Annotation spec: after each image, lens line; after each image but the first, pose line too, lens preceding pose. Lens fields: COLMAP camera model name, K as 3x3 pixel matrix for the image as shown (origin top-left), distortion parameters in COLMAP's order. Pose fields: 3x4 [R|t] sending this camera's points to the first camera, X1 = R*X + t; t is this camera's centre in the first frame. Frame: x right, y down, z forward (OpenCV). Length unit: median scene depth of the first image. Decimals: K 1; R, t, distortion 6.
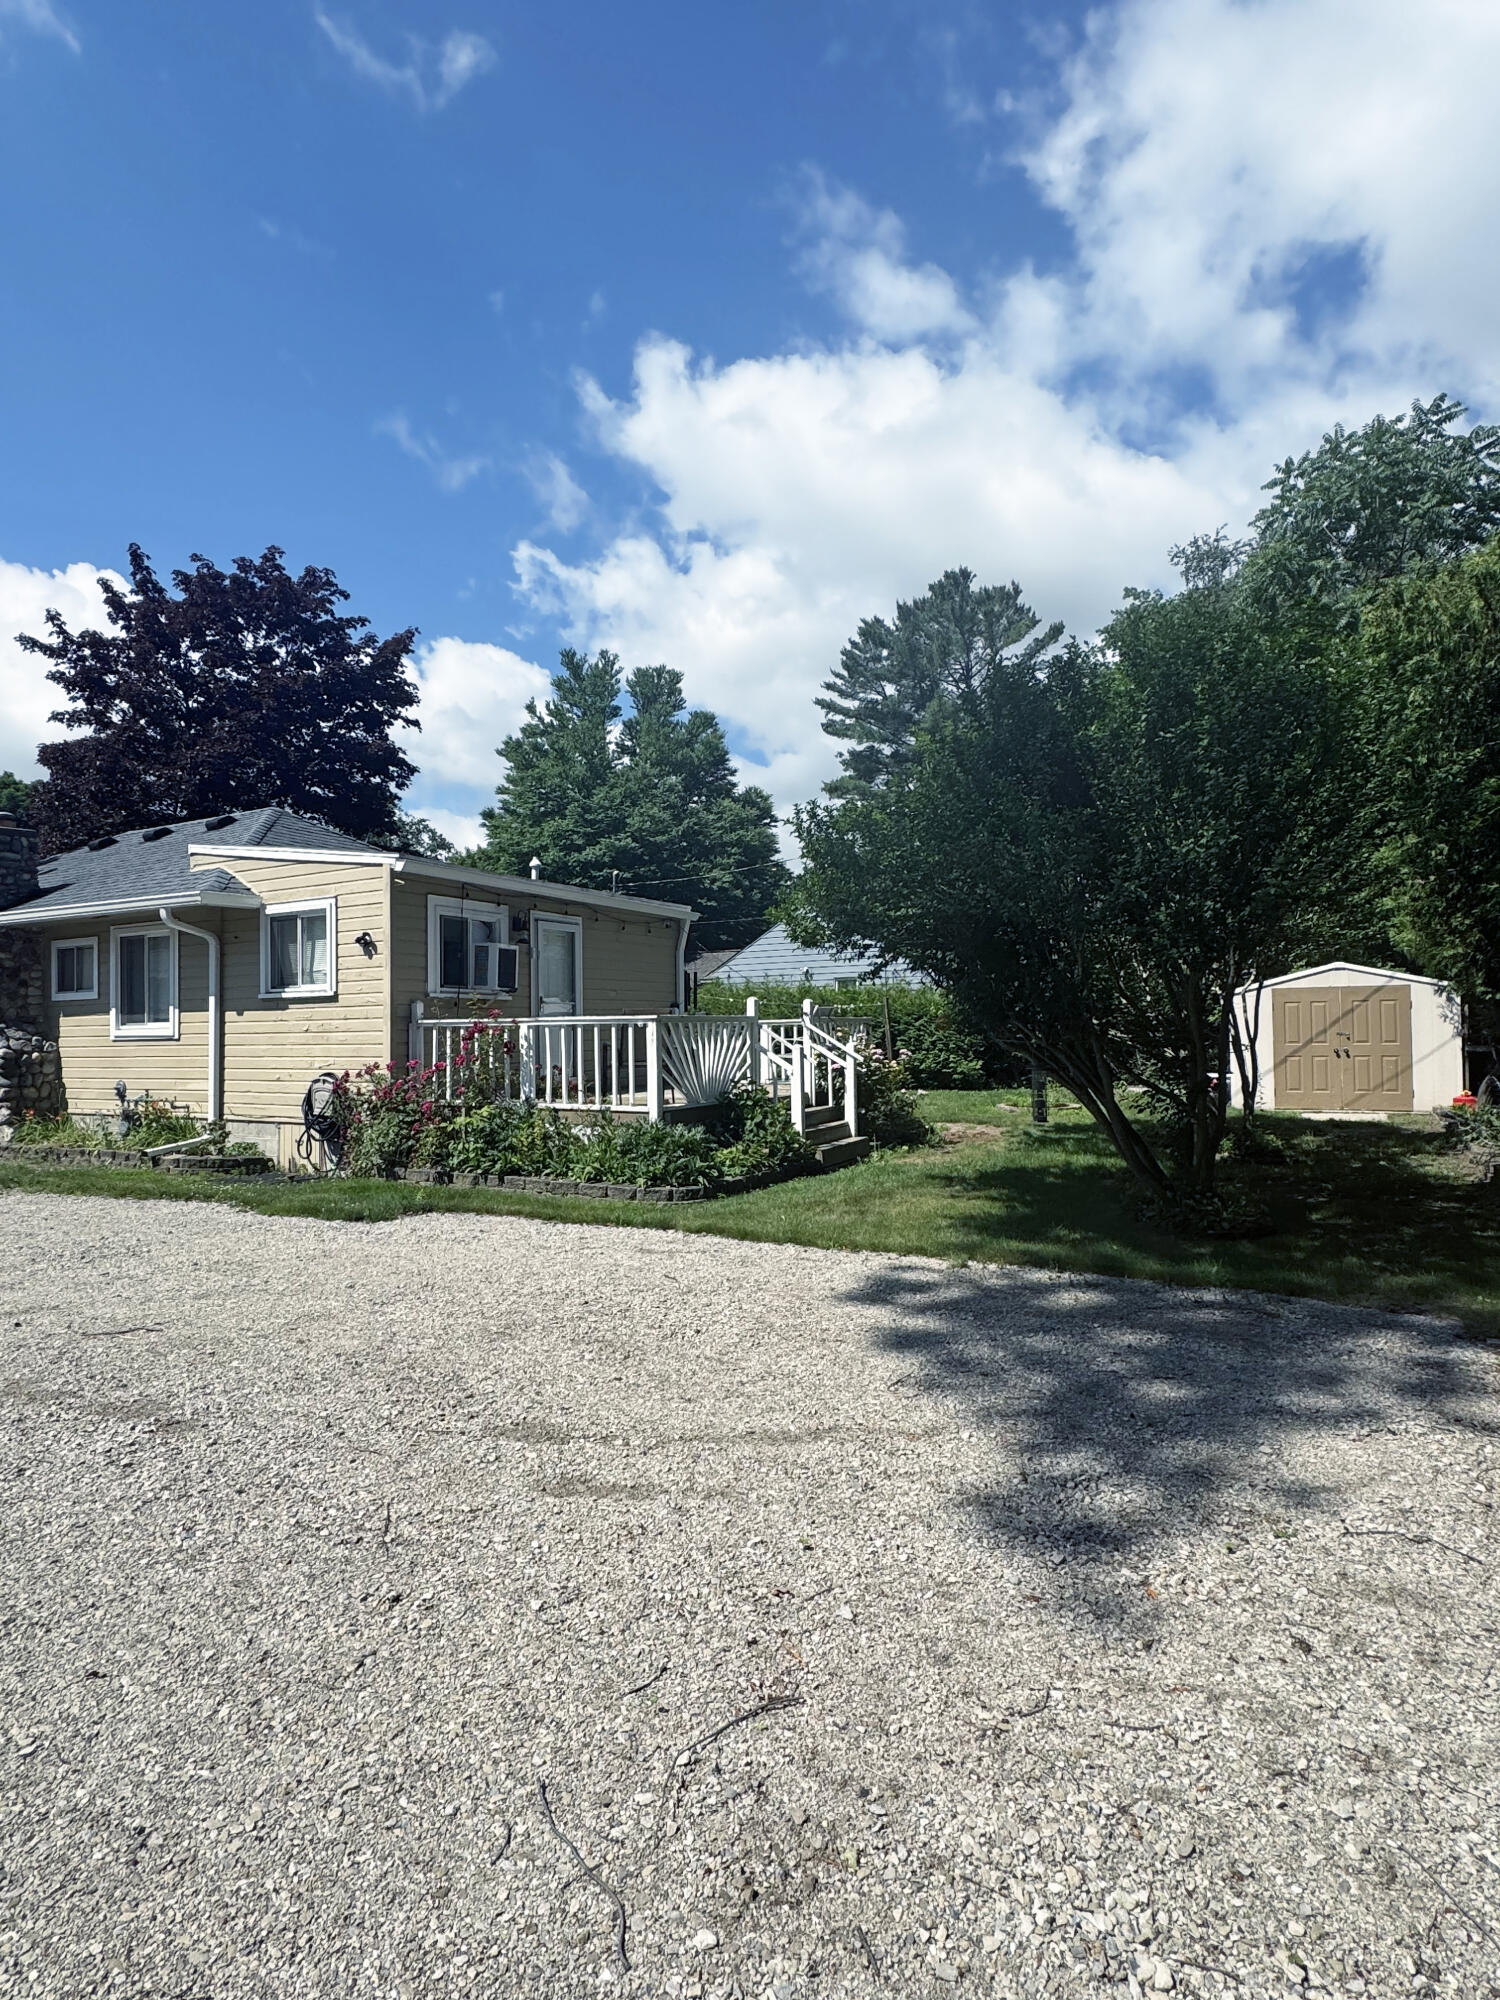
lens RADIAL K [[1057.0, 0, 743.3], [0, 1057.0, 995.0], [0, 0, 1]] dist [-0.000673, -0.002425]
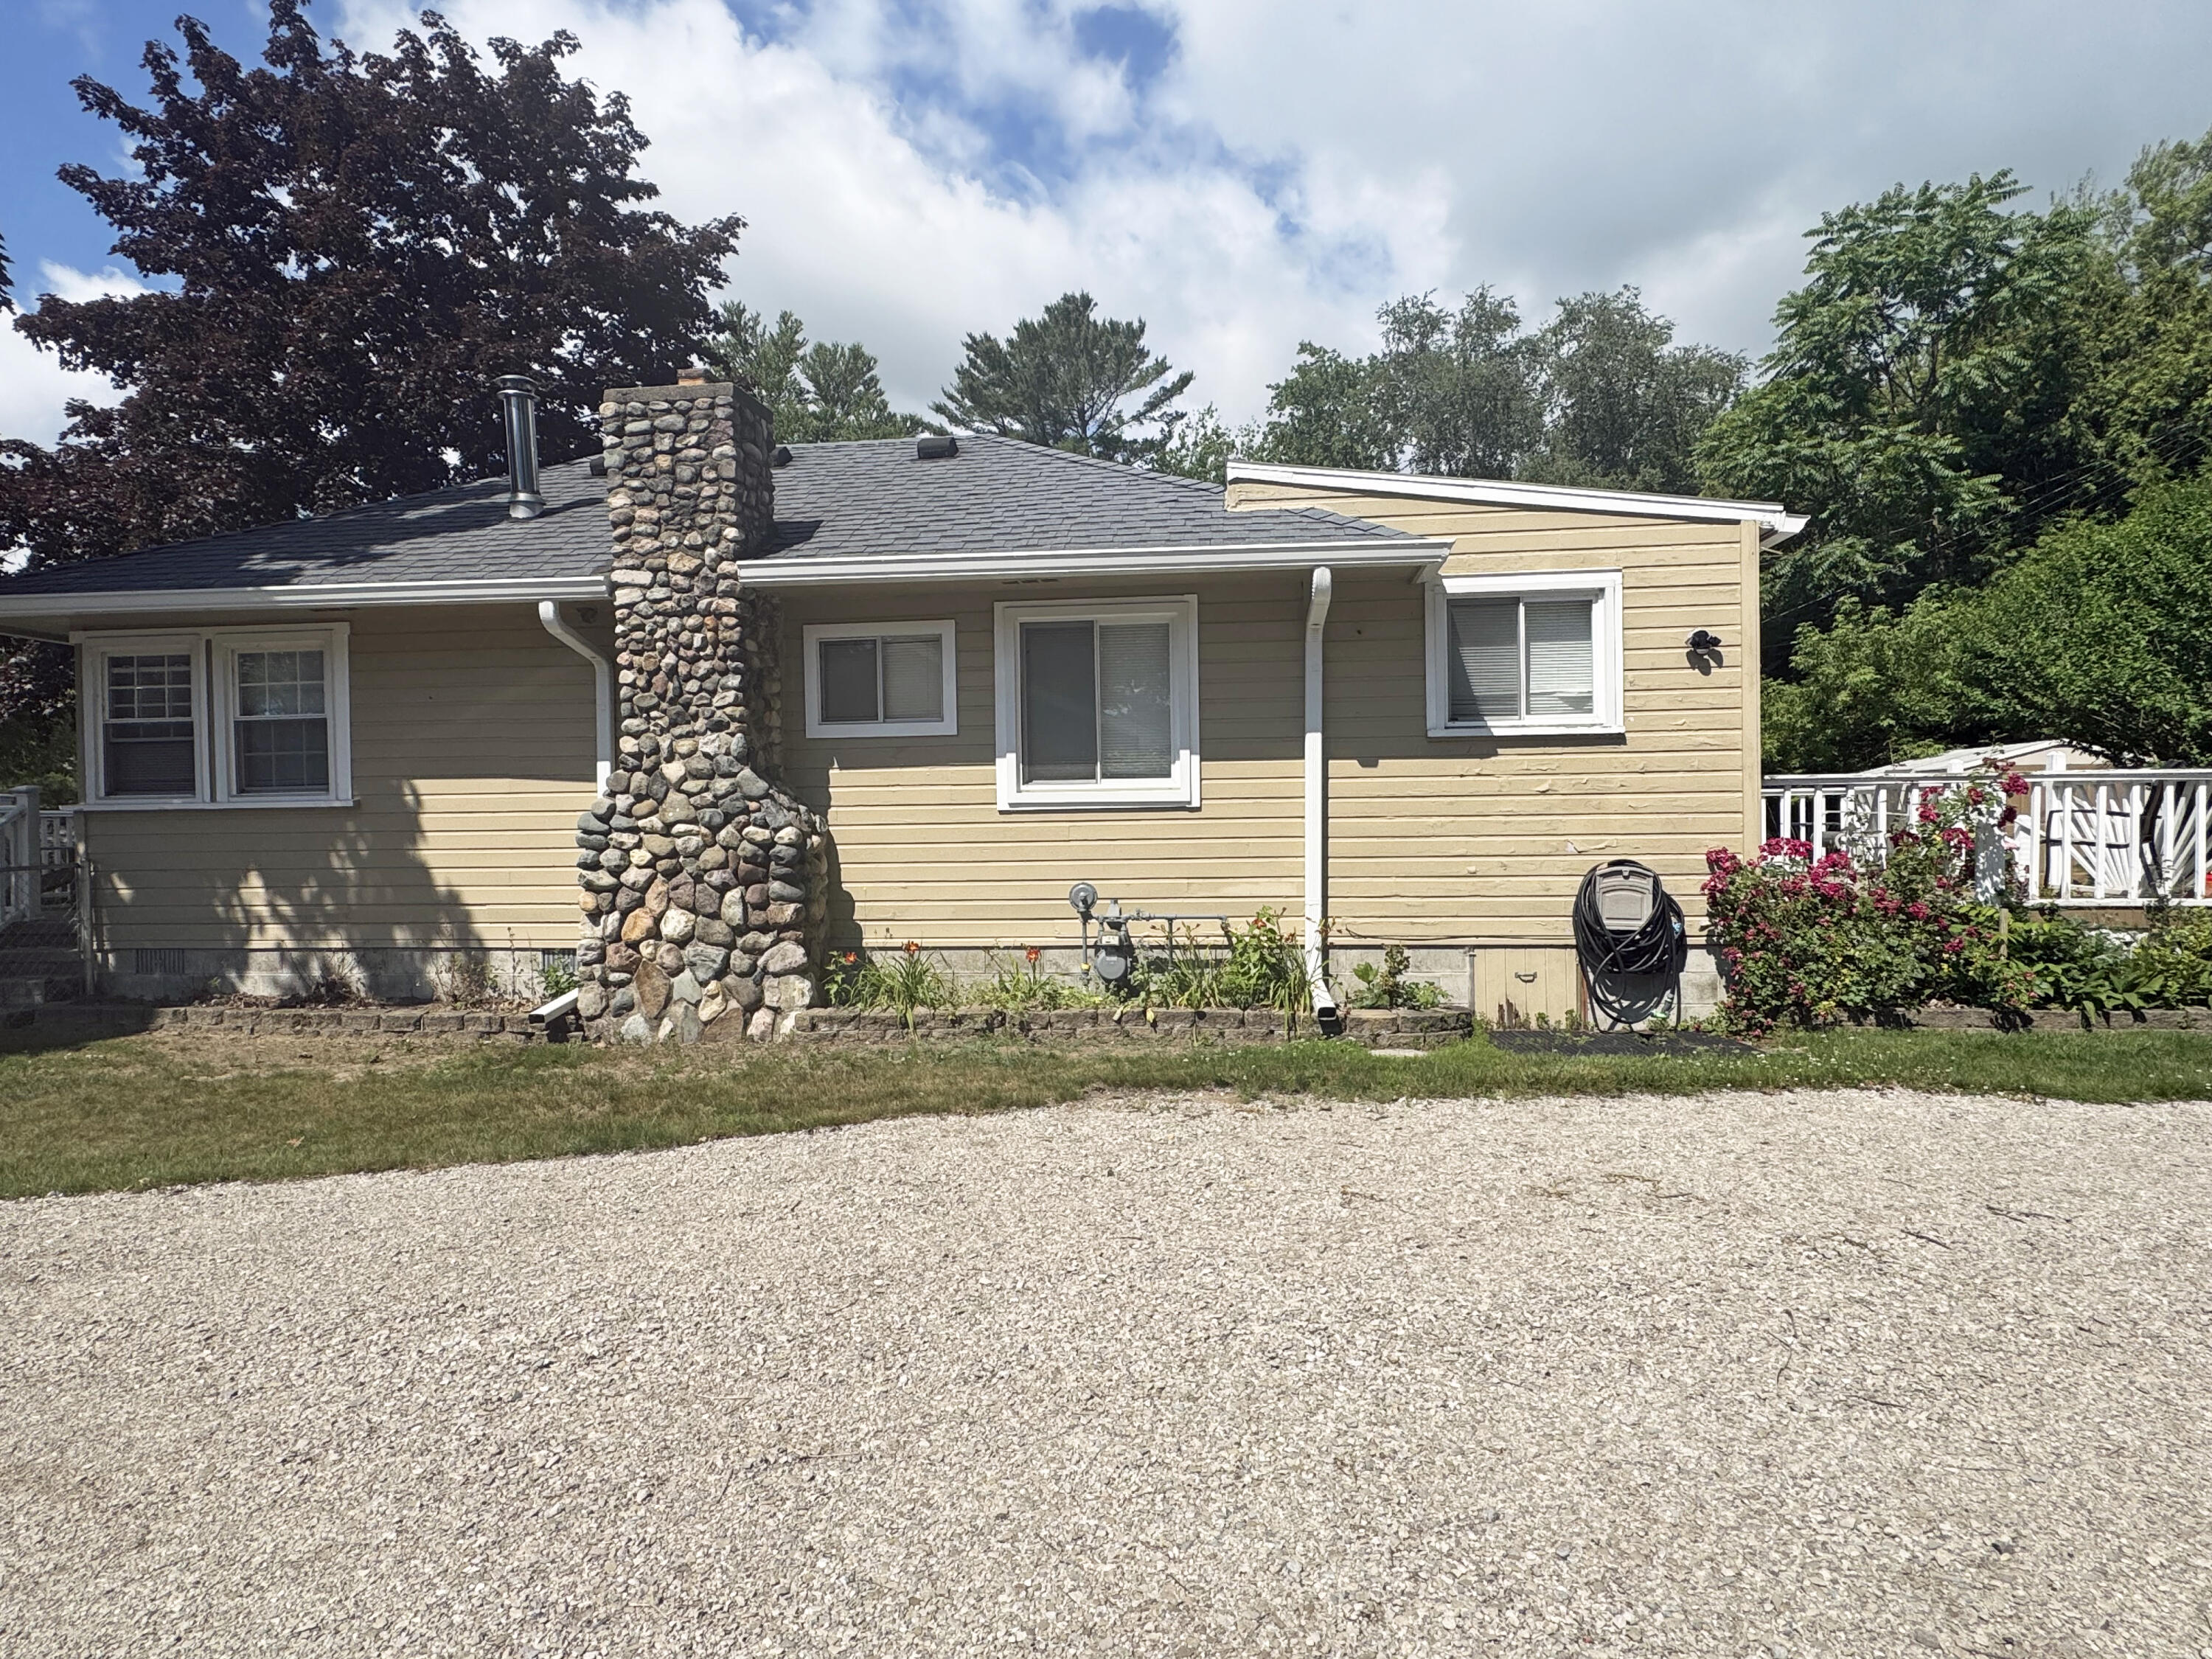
lens RADIAL K [[1169.0, 0, 1115.7], [0, 1169.0, 831.0], [0, 0, 1]] dist [-0.000673, -0.002425]
pose [[0.922359, -0.003667, 0.386316, -0.769211], [-0.011697, 0.999231, 0.037413, 0.029284], [-0.386156, -0.039027, 0.921607, 0.413535]]
